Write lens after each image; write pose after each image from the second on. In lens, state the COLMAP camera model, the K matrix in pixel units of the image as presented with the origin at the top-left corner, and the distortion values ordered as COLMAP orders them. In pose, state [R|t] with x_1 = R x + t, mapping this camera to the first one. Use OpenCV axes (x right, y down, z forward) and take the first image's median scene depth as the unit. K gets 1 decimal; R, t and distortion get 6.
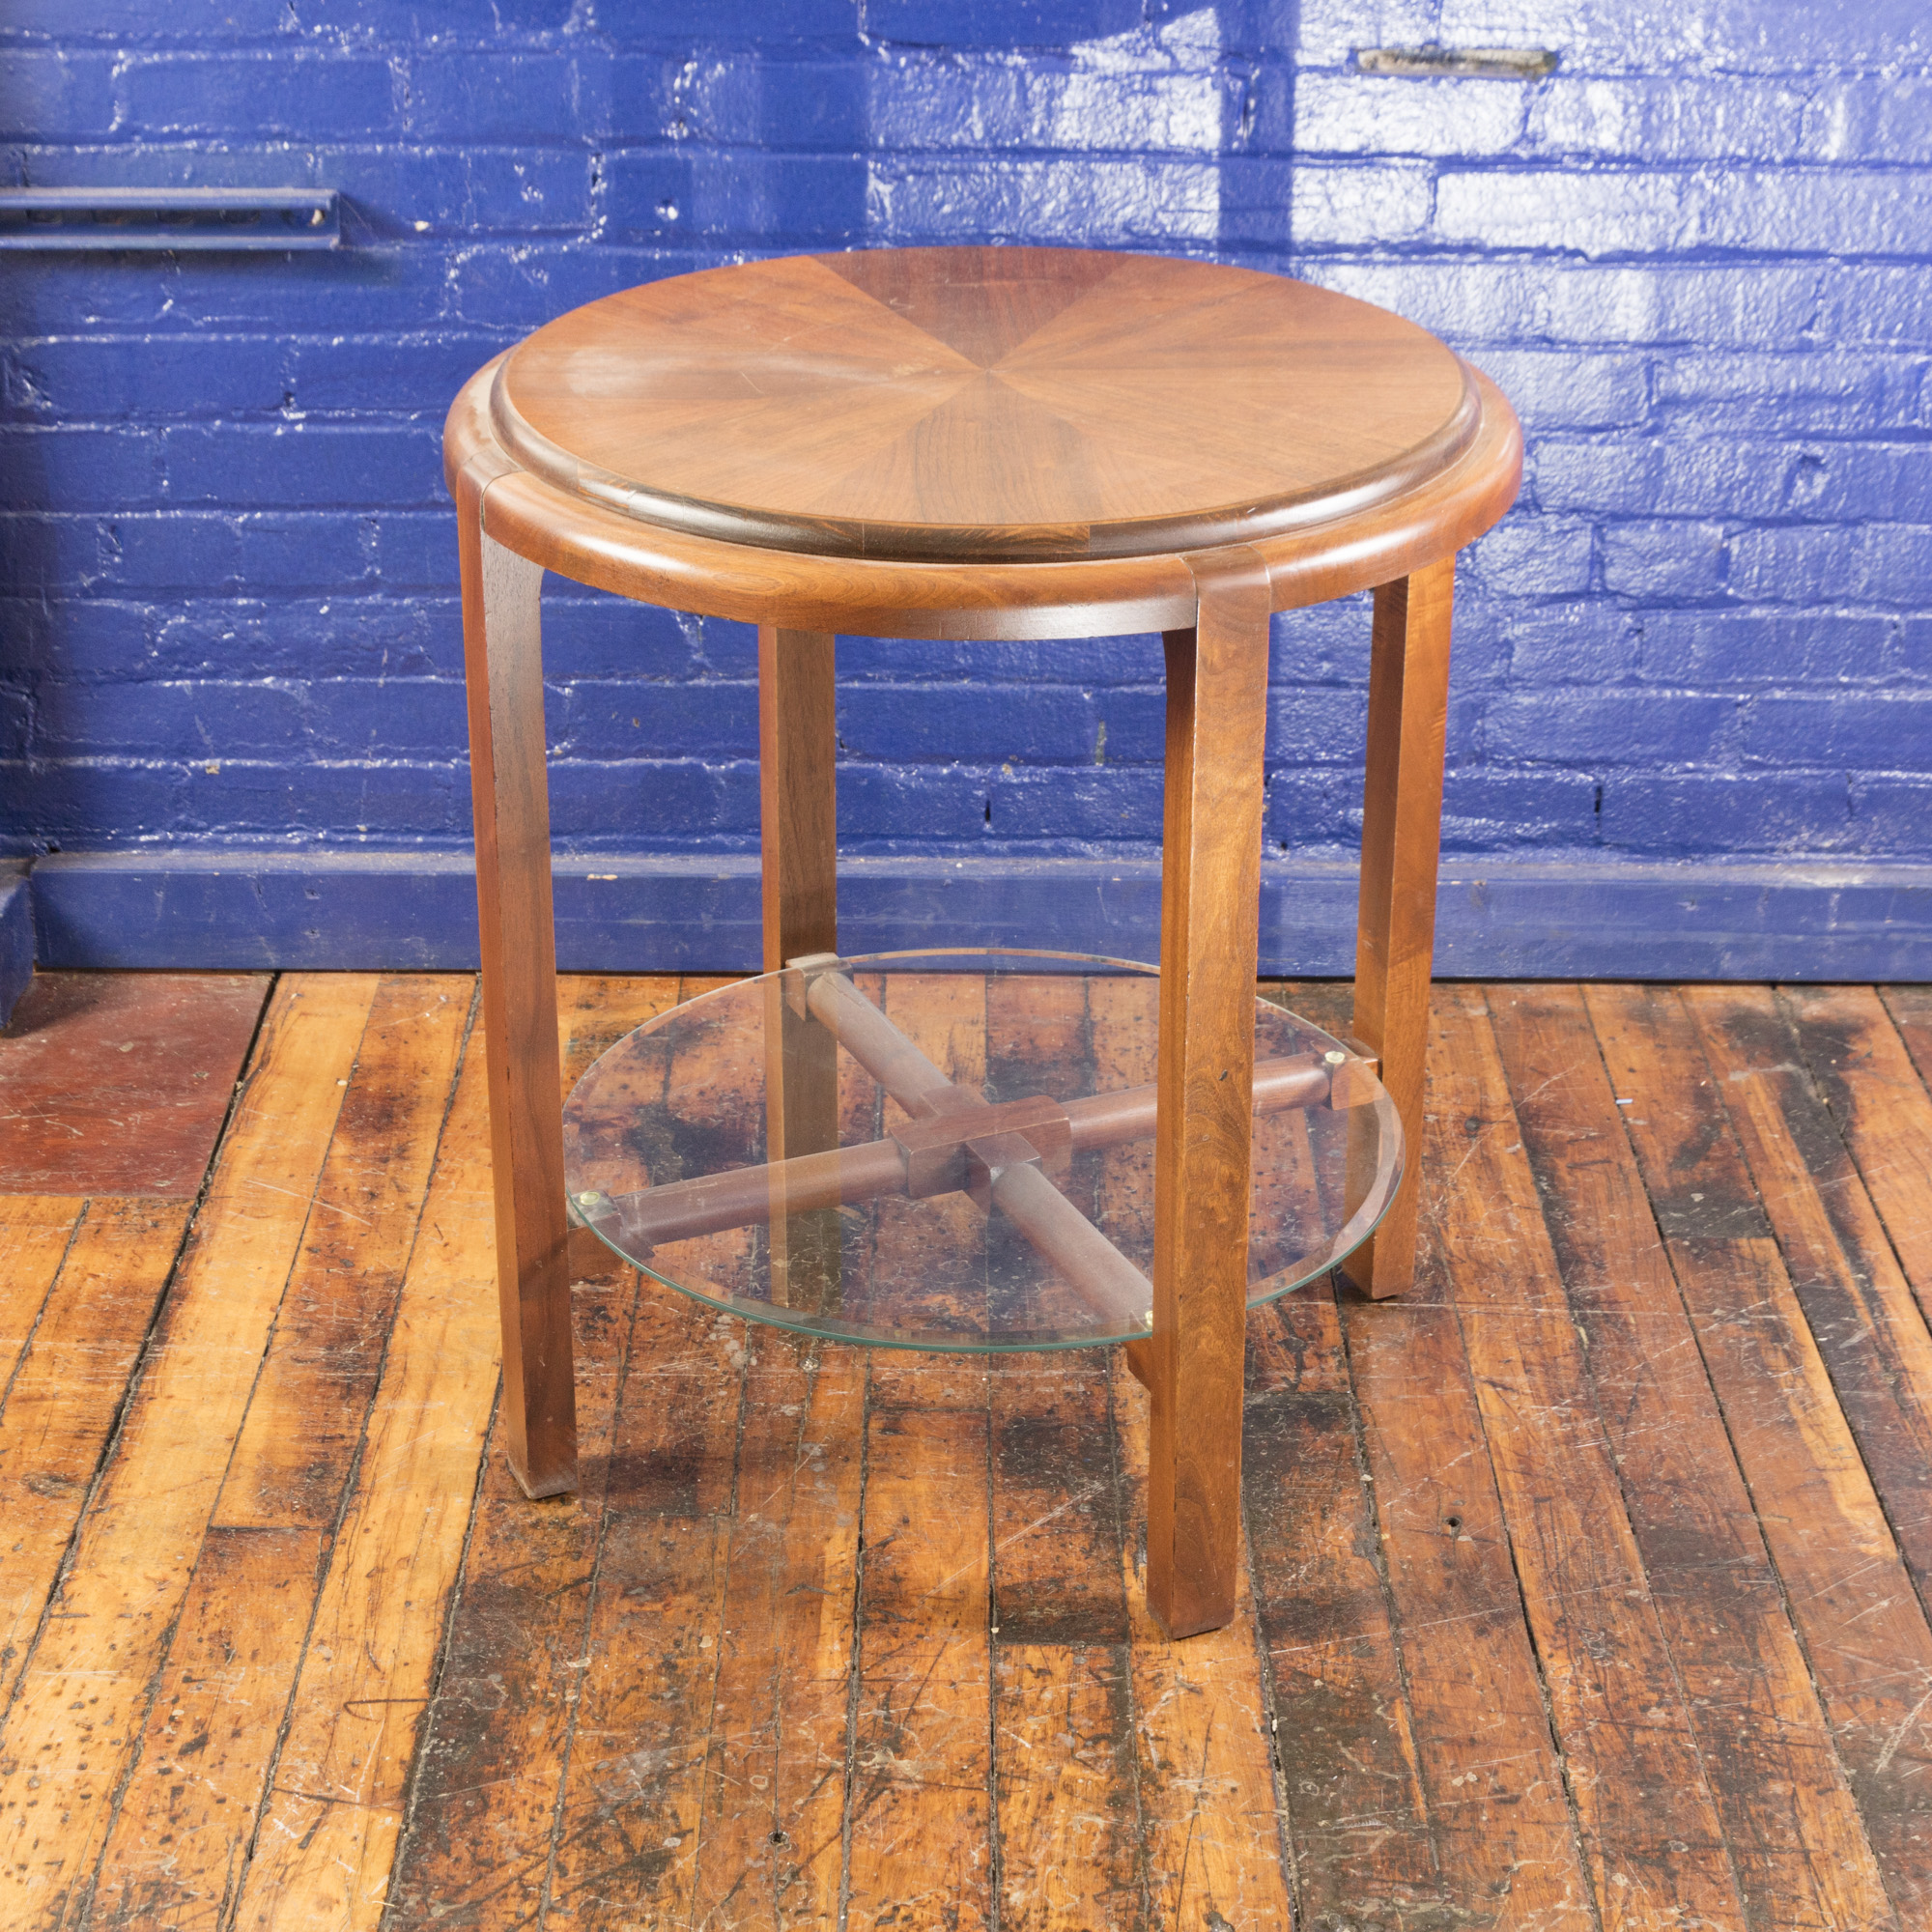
lens RADIAL K [[3882.6, 0, 952.4], [0, 3882.6, 913.0], [0, 0, 1]] dist [-0.026034, 0.000000]
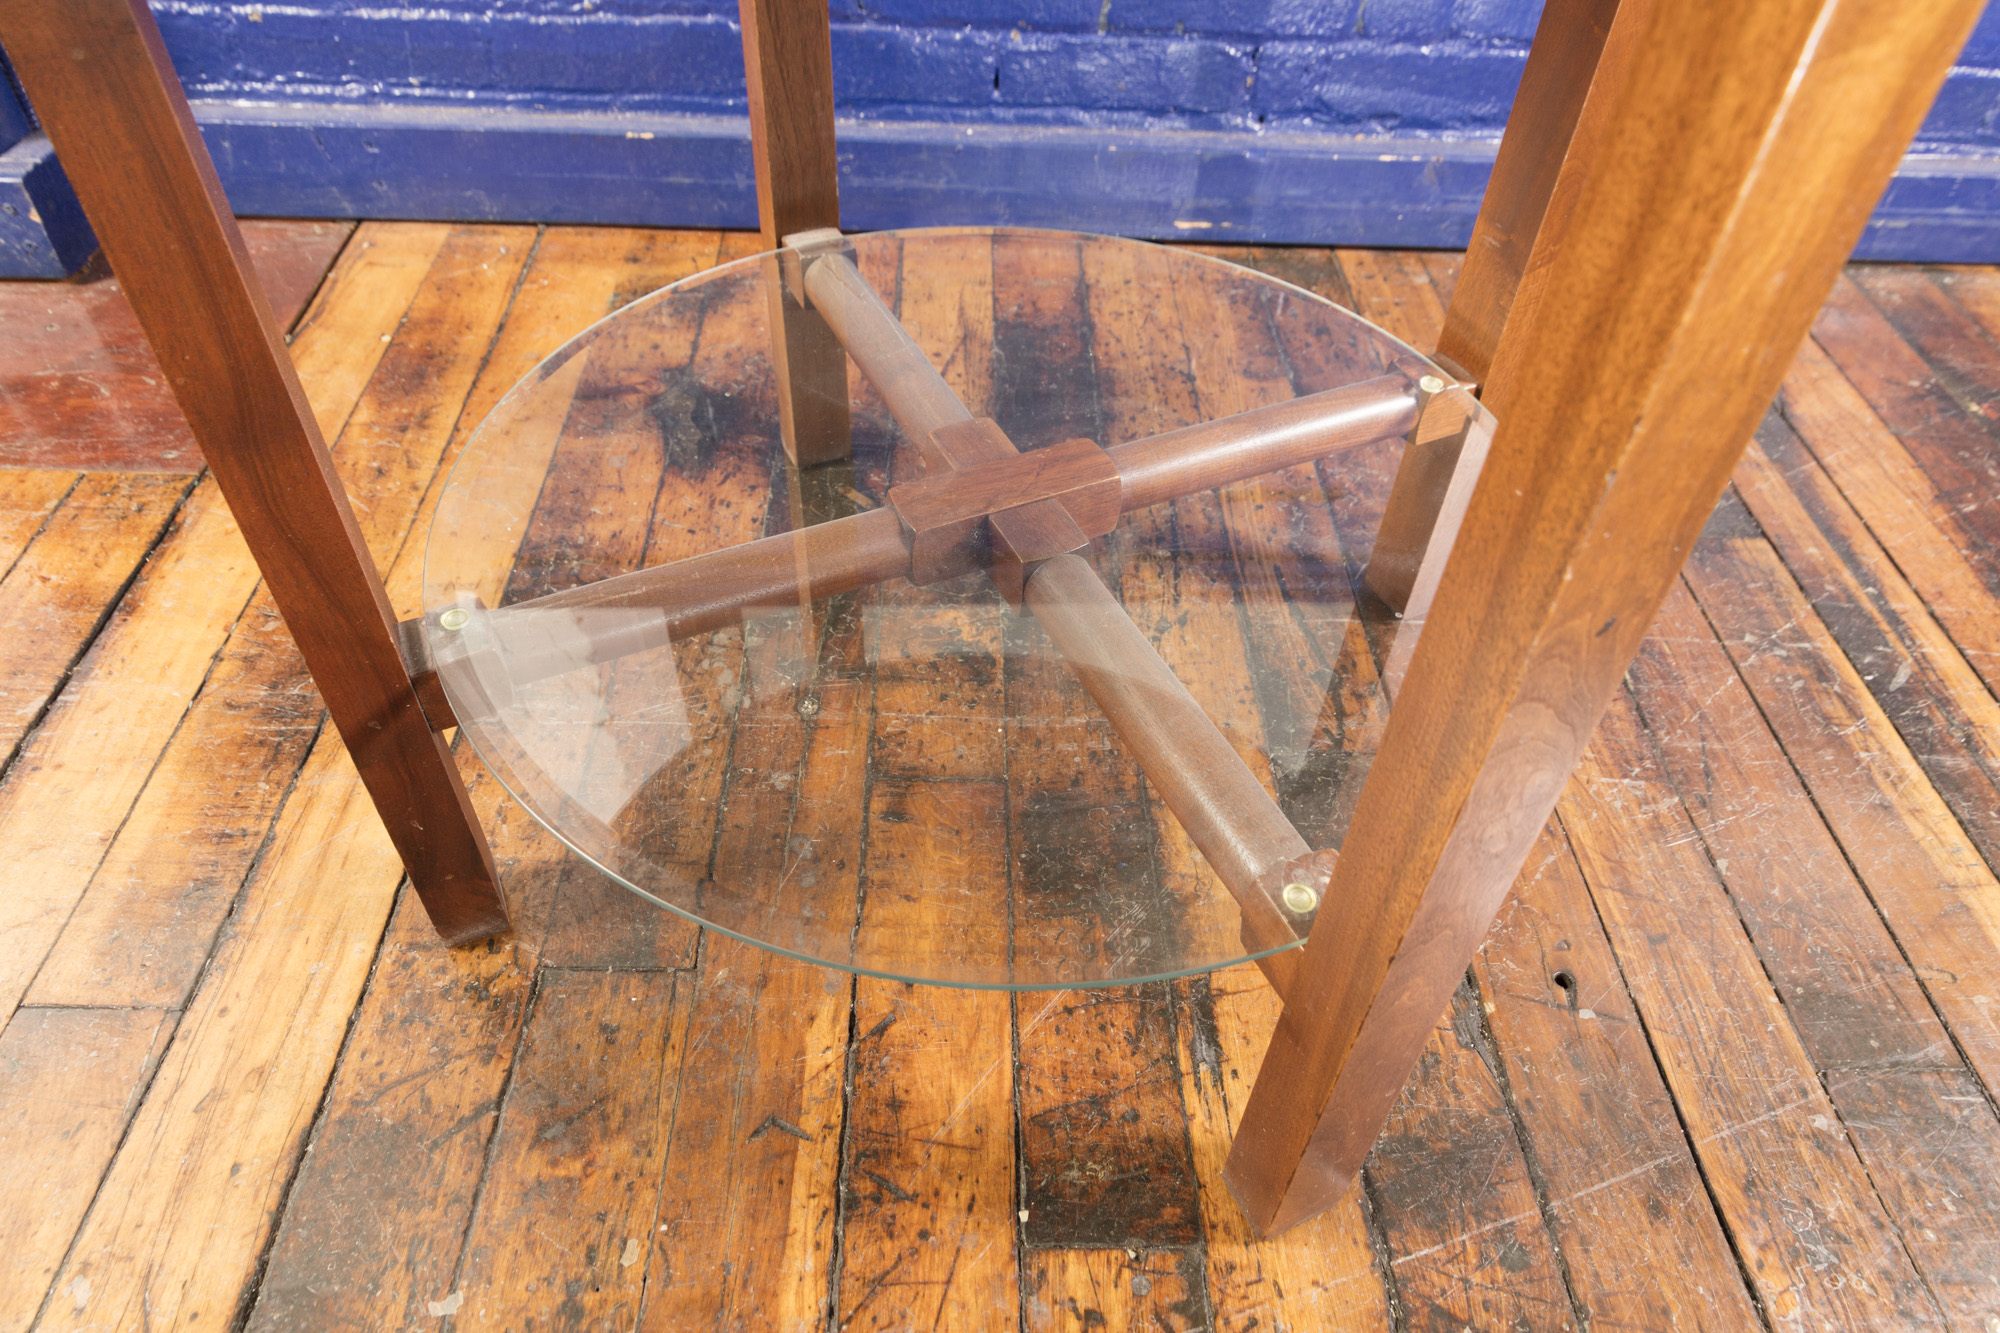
lens RADIAL K [[1324.8, 0, 998.5], [0, 1324.8, 666.8], [0, 0, 1]] dist [0.004891, -0.006435]
pose [[0.999246, 0.007340, 0.038129, -0.003802], [-0.020427, 0.934479, 0.355431, -0.004864], [-0.033022, -0.355942, 0.933925, 0.678683]]
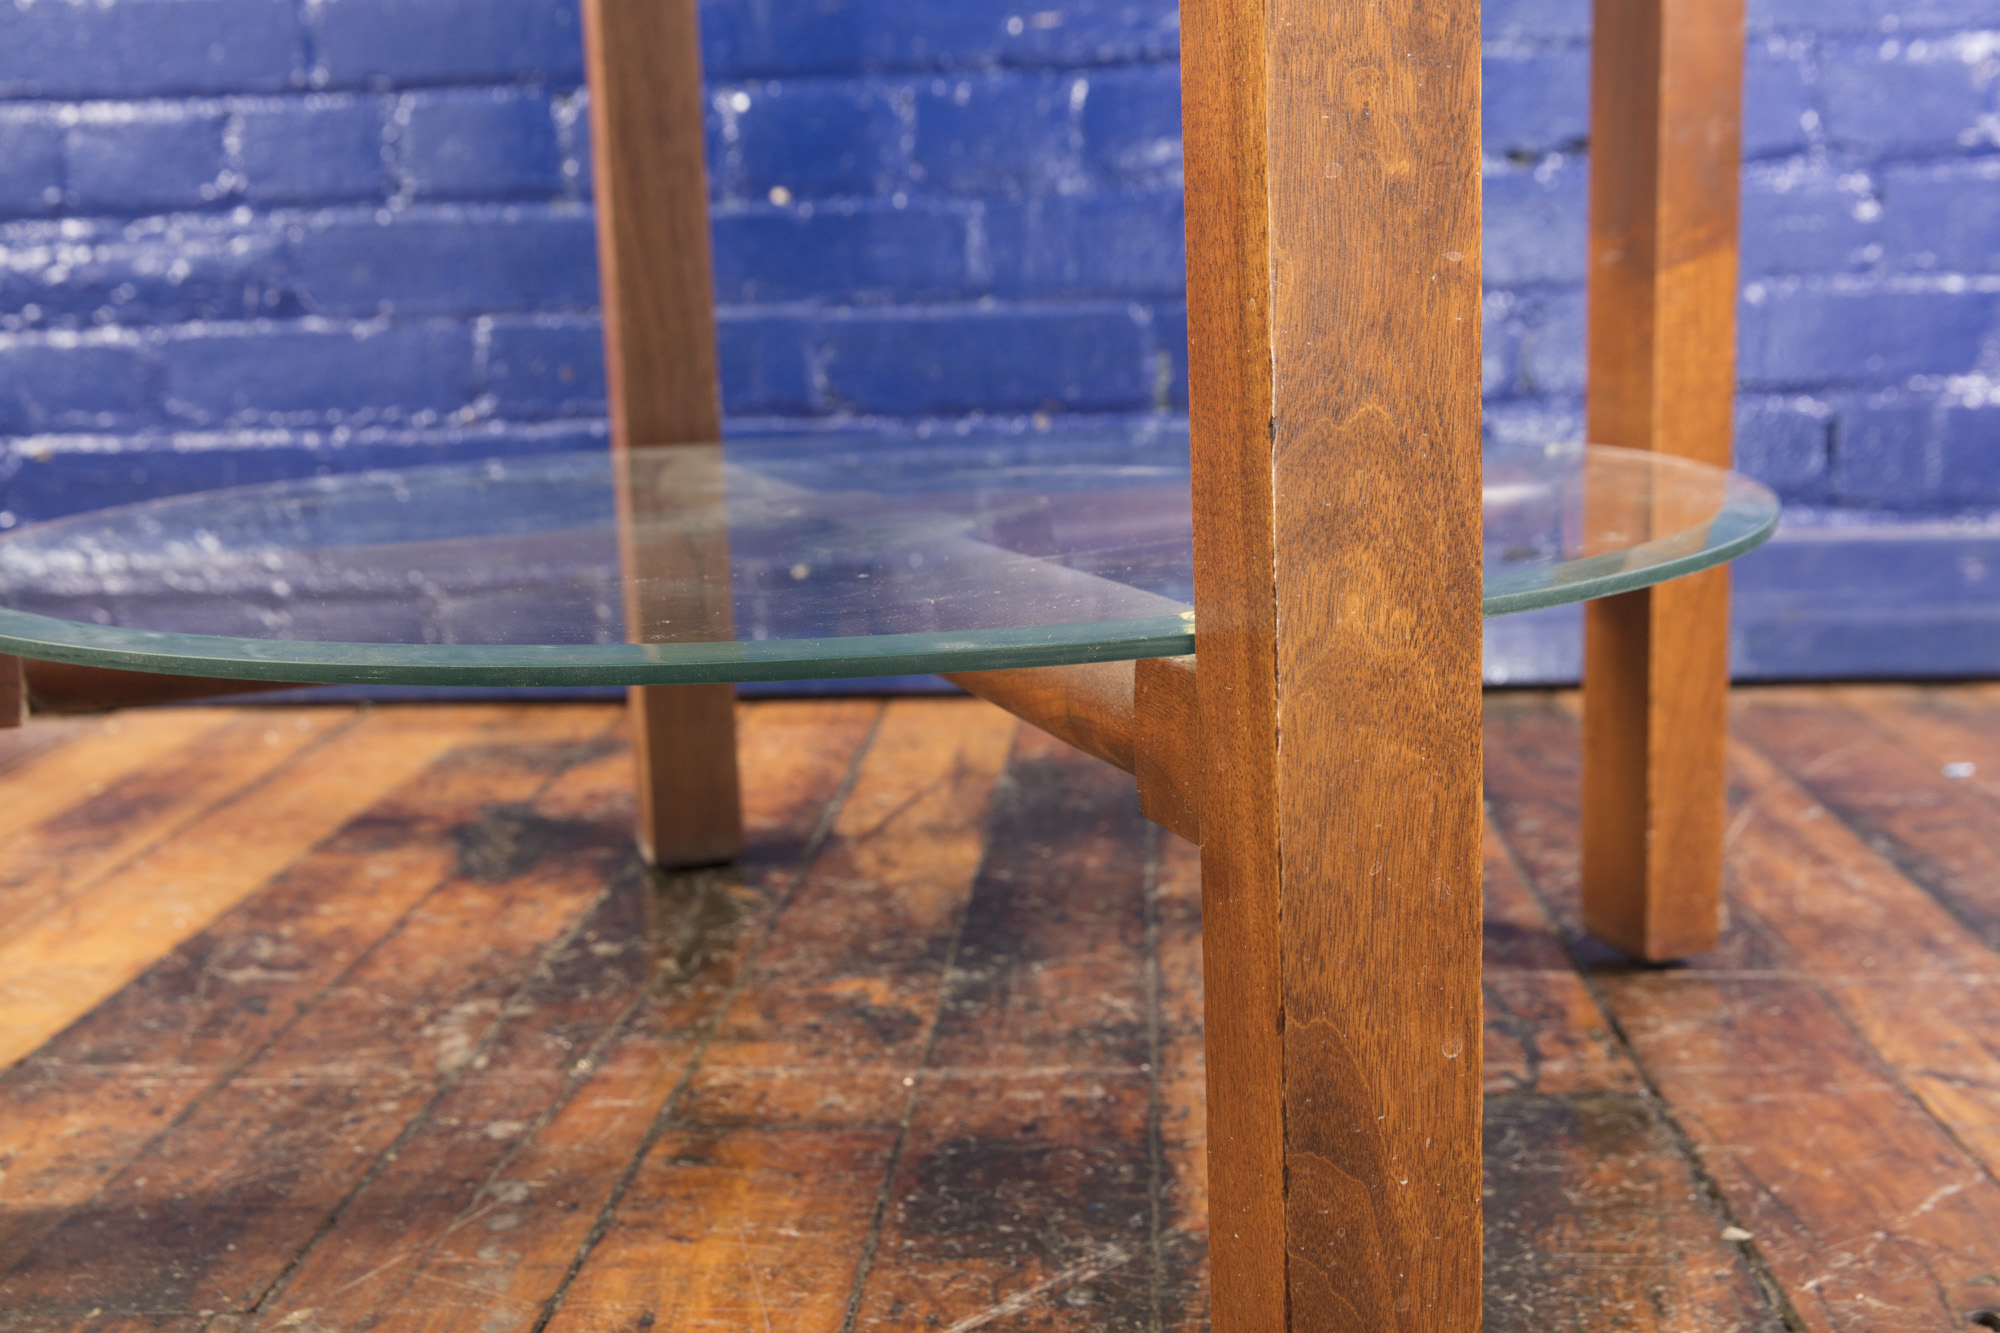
lens RADIAL K [[2168.6, 0, 993.6], [0, 2168.6, 656.2], [0, 0, 1]] dist [0.003782, 0.000000]
pose [[0.996943, -0.026394, -0.073539, 0.039784], [0.007694, 0.969803, -0.243769, 0.128654], [0.077752, 0.242458, 0.967041, 0.676321]]
